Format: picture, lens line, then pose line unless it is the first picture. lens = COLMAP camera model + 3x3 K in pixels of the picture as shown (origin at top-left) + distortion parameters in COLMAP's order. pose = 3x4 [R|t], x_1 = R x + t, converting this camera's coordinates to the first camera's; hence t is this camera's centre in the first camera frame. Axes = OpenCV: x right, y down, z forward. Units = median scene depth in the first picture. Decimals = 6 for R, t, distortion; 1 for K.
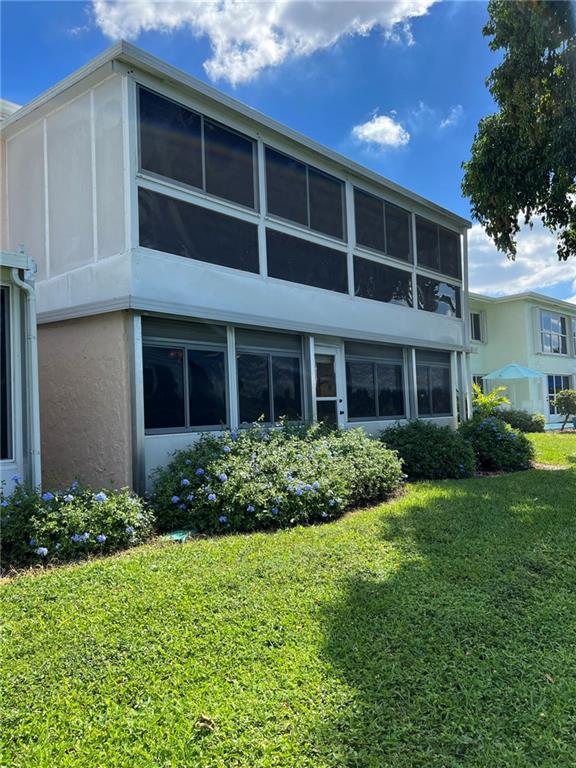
lens RADIAL K [[604.3, 0, 288.0], [0, 604.3, 384.0], [0, 0, 1]] dist [0.129237, -0.000922]
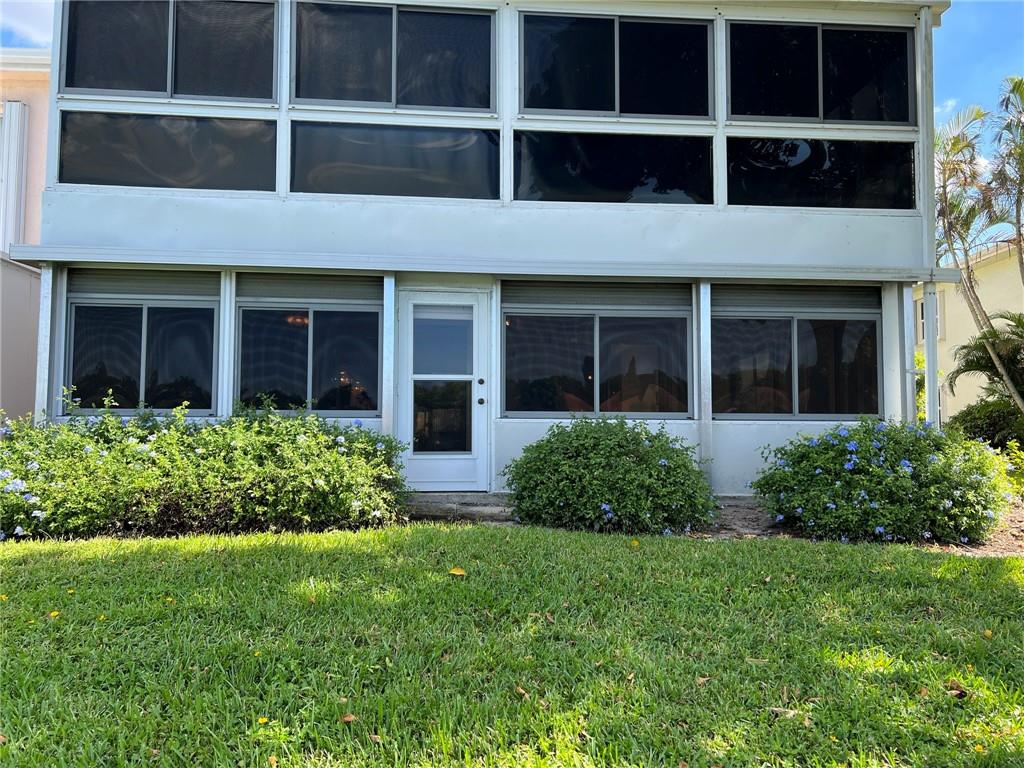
lens RADIAL K [[588.6, 0, 512.0], [0, 588.6, 384.0], [0, 0, 1]] dist [0.006364, 0.001541]
pose [[0.692548, 0.023717, -0.720982, 0.514365], [0.000401, 0.999447, 0.033262, 0.010707], [0.721372, -0.023325, 0.692155, 0.607665]]
